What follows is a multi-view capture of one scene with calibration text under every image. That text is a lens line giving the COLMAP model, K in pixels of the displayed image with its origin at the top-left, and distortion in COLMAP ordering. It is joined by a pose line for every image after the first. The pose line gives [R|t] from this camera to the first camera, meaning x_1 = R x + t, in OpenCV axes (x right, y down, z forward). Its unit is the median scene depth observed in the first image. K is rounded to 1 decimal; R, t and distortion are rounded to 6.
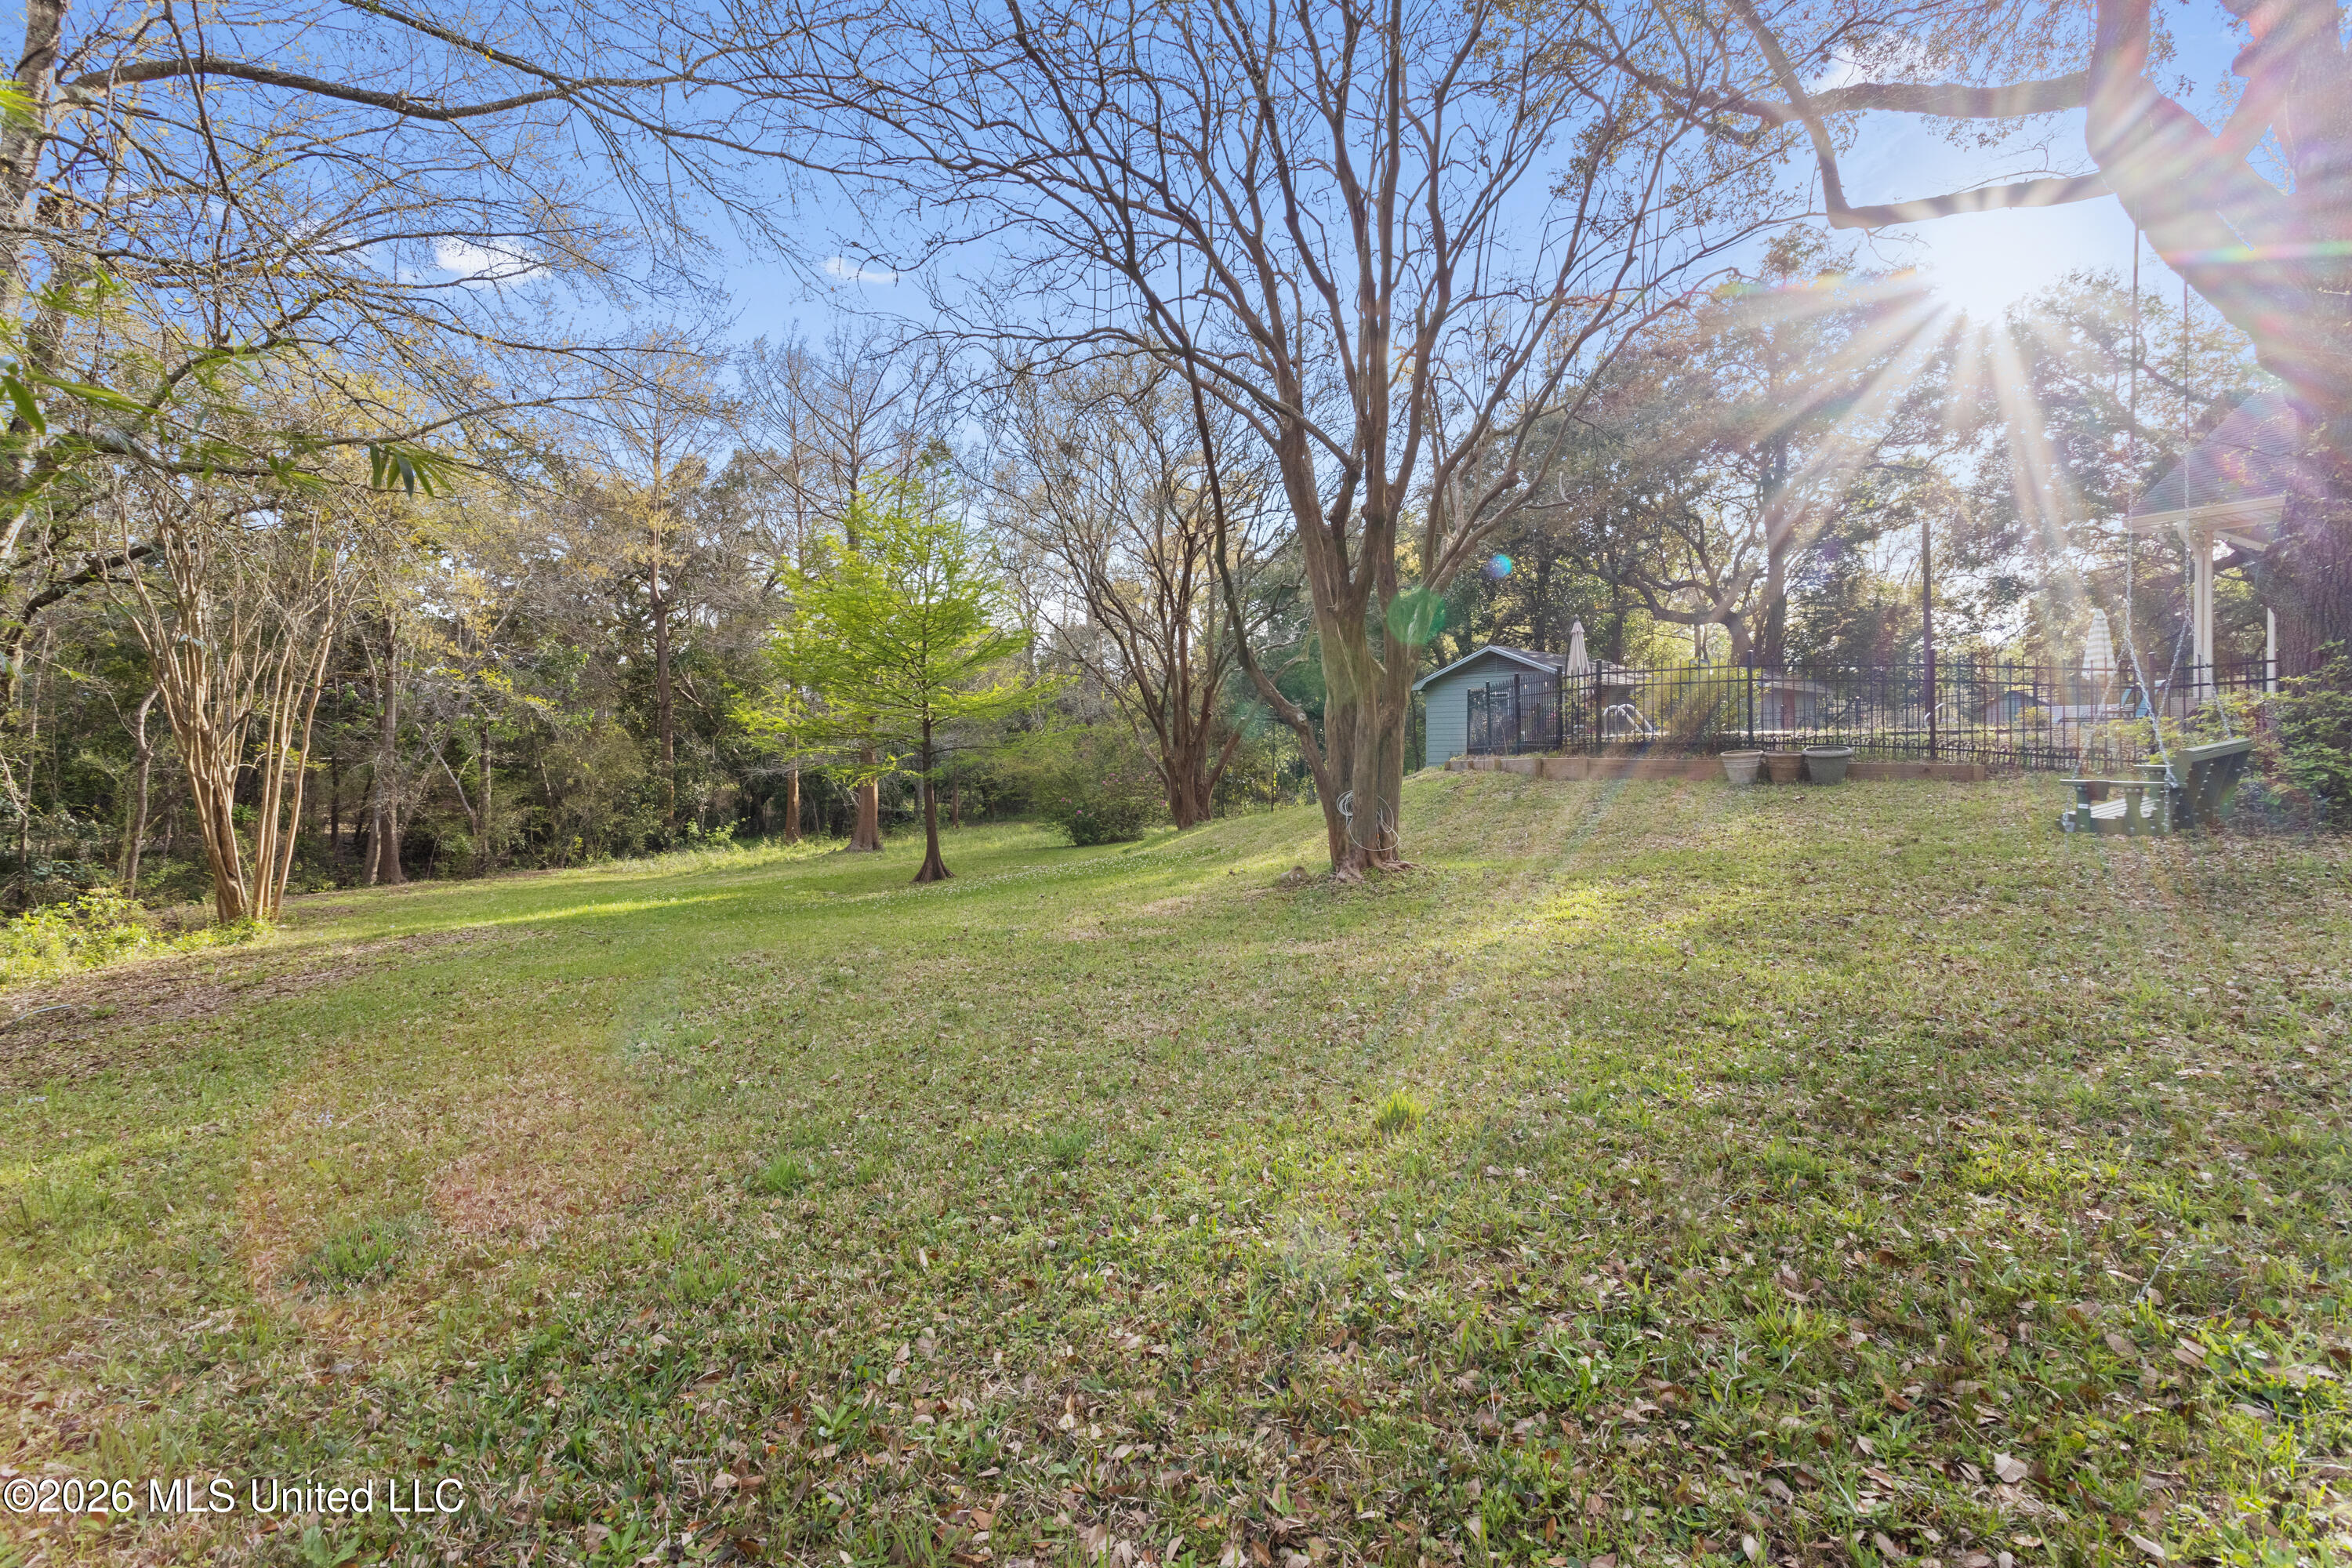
lens RADIAL K [[1126.4, 0, 1176.0], [0, 1126.4, 784.0], [0, 0, 1]] dist [0.004856, 0.000513]
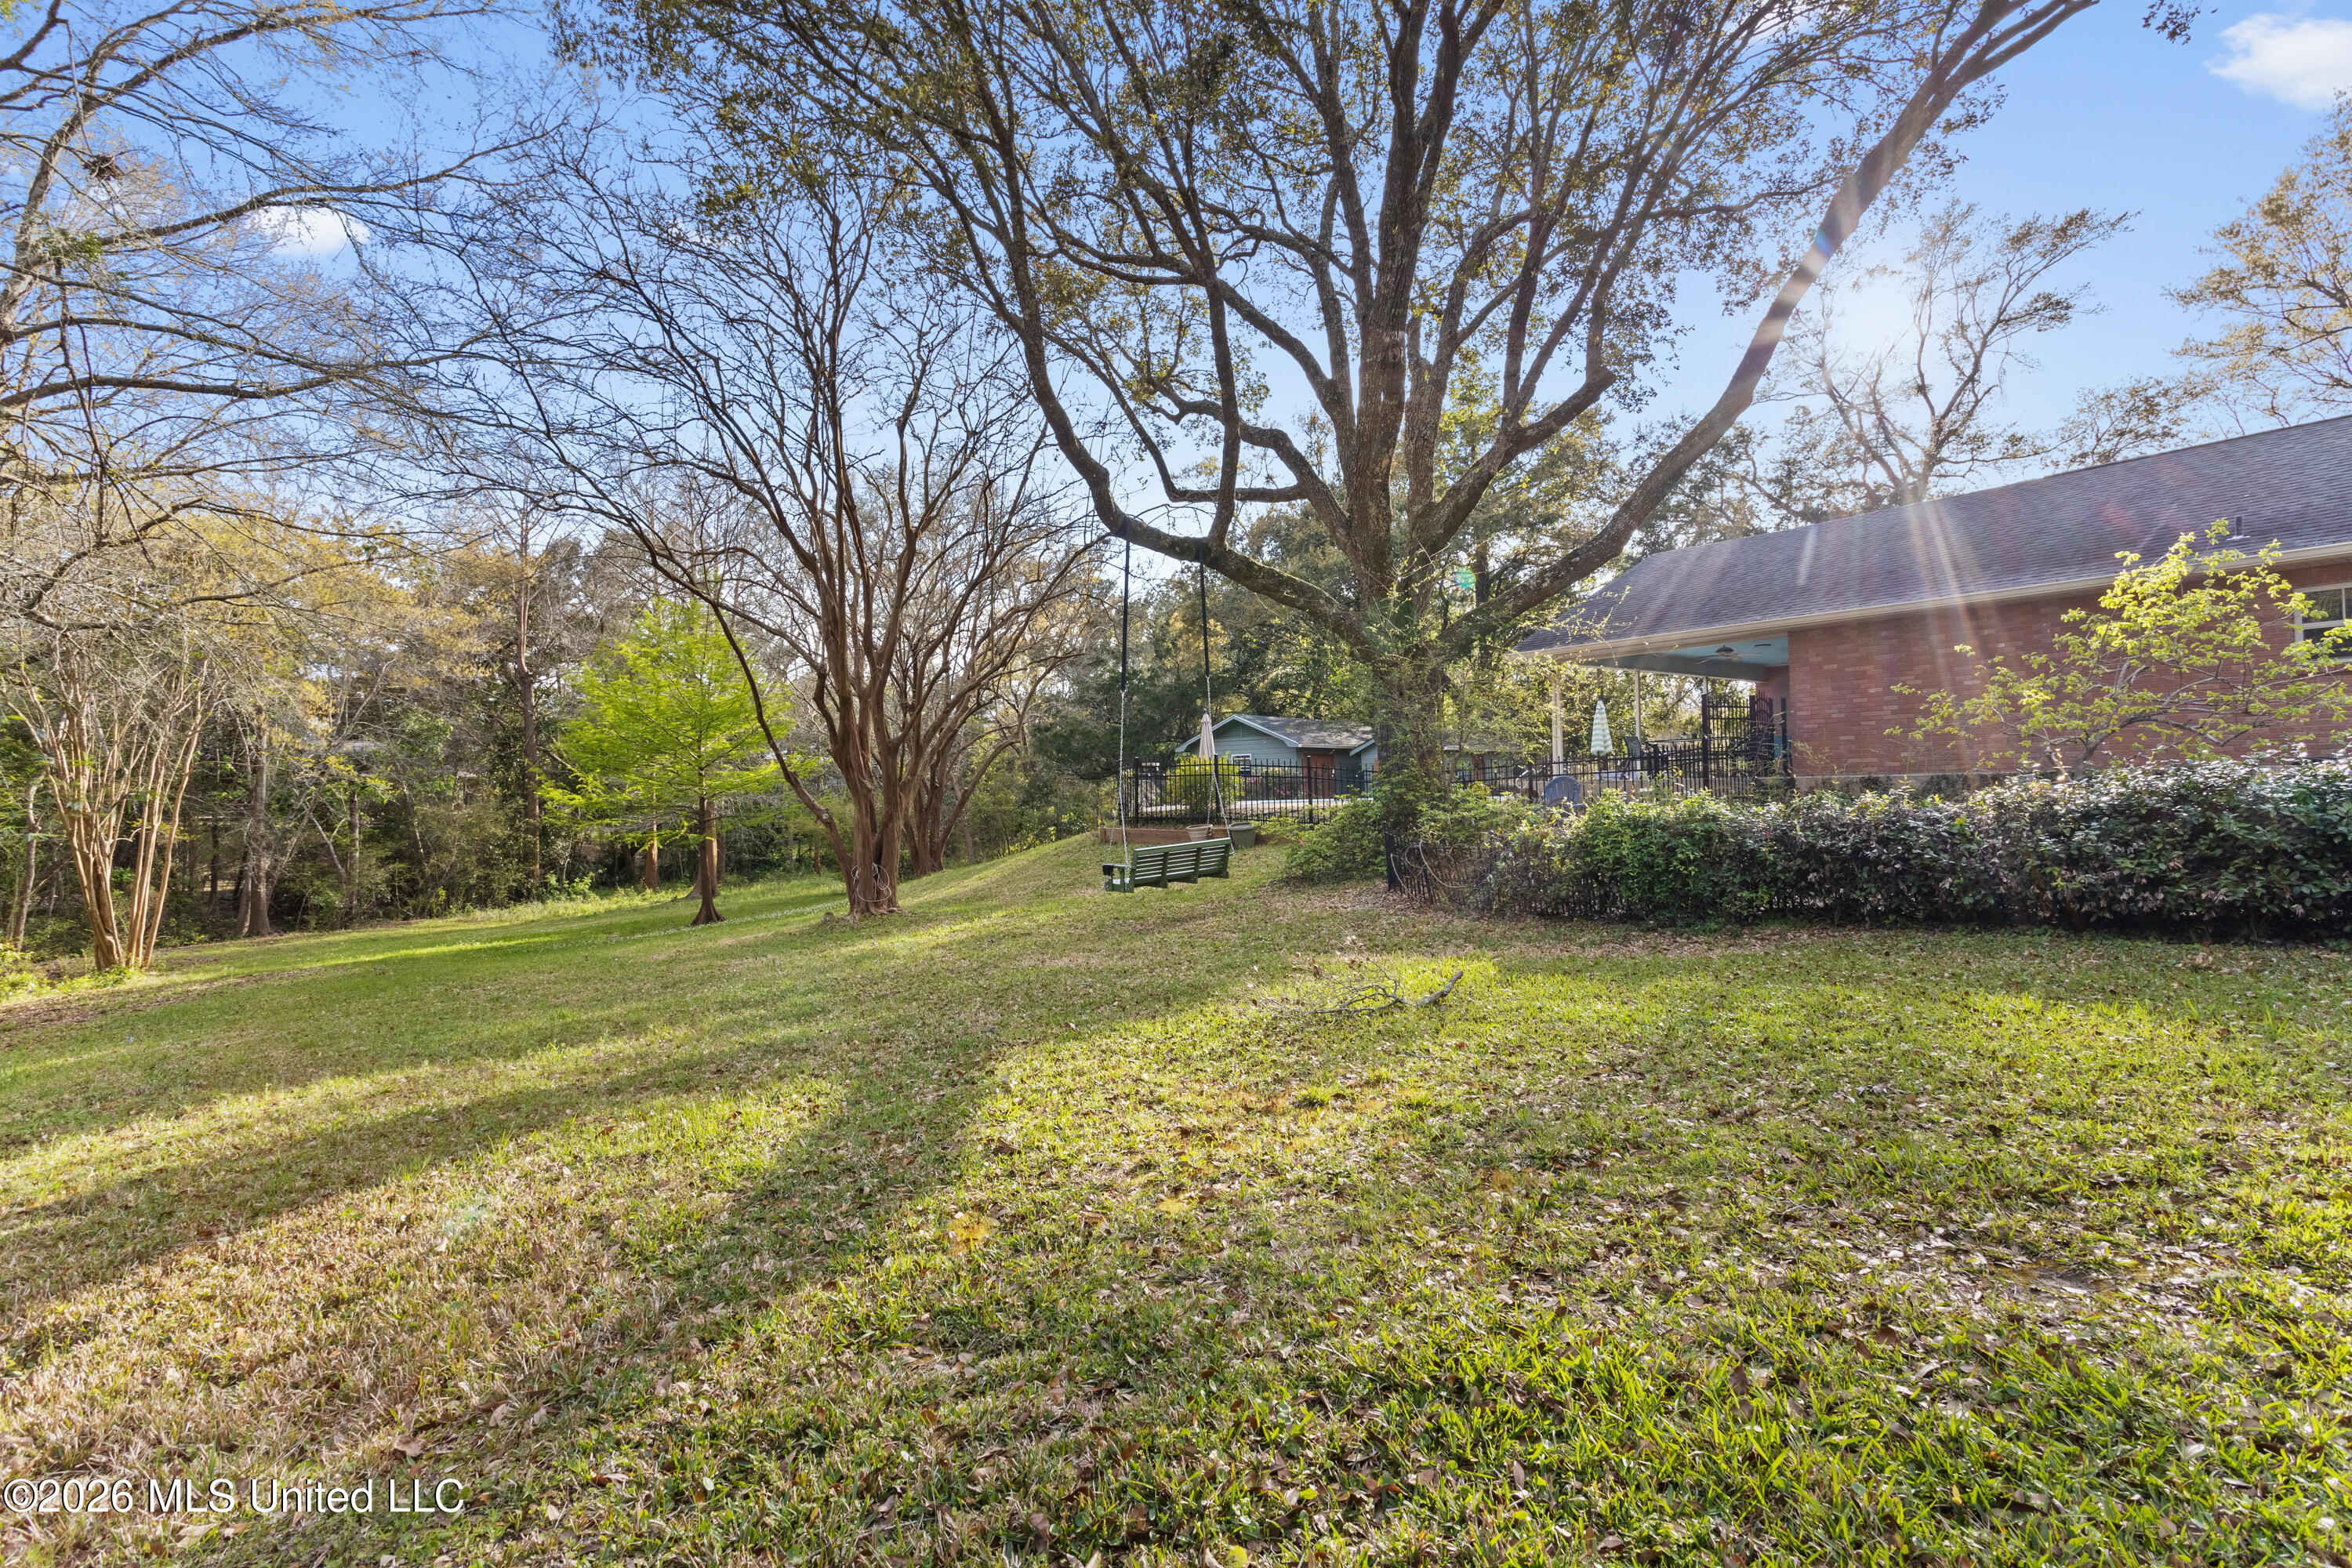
lens RADIAL K [[1122.9, 0, 1176.0], [0, 1122.9, 784.0], [0, 0, 1]] dist [0.008699, -0.000385]
pose [[0.998437, -0.012601, 0.054445, 0.187137], [0.014315, 0.999411, -0.031197, -0.017672], [-0.054020, 0.031927, 0.998029, -0.213441]]
